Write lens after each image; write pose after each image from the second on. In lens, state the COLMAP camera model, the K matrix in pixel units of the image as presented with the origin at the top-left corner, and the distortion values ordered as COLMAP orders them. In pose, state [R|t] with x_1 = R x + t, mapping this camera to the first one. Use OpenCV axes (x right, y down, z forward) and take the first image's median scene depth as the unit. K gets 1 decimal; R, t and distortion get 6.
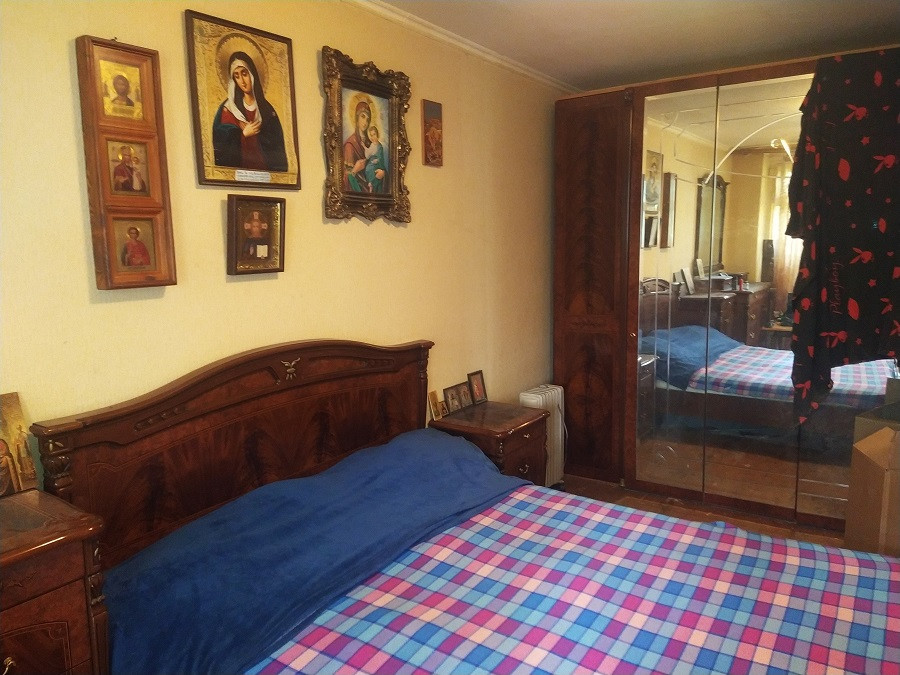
lens RADIAL K [[675.1, 0, 450.0], [0, 675.1, 337.5], [0, 0, 1]] dist [0.113268, -0.147569]
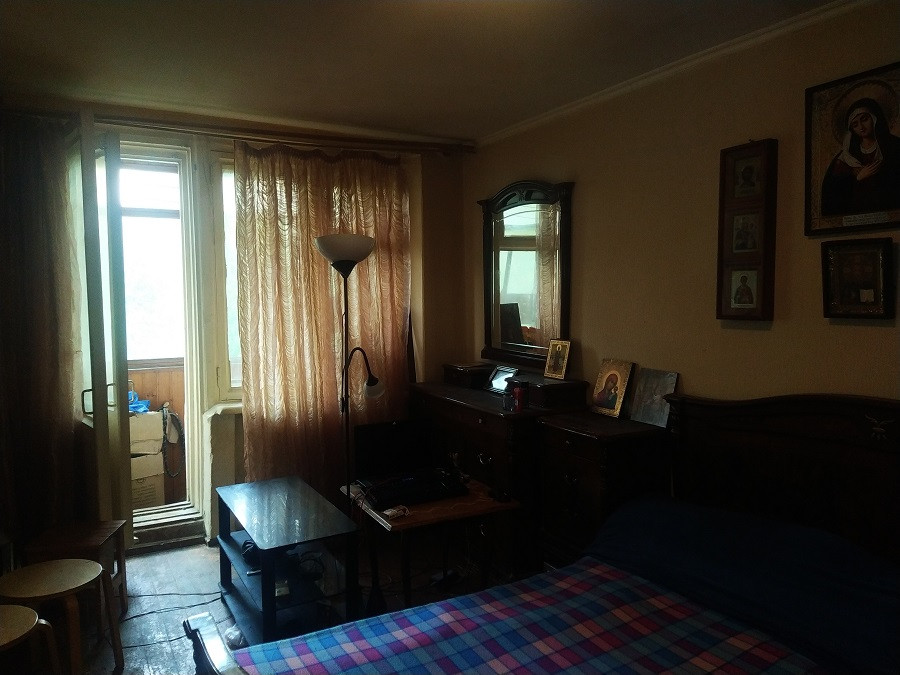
lens RADIAL K [[675.1, 0, 450.0], [0, 675.1, 337.5], [0, 0, 1]] dist [0.113268, -0.147569]
pose [[-0.457916, 0.082015, -0.885204, 0.904459], [-0.115726, 0.981763, 0.150827, -0.157713], [0.881431, 0.171507, -0.440074, 0.985906]]
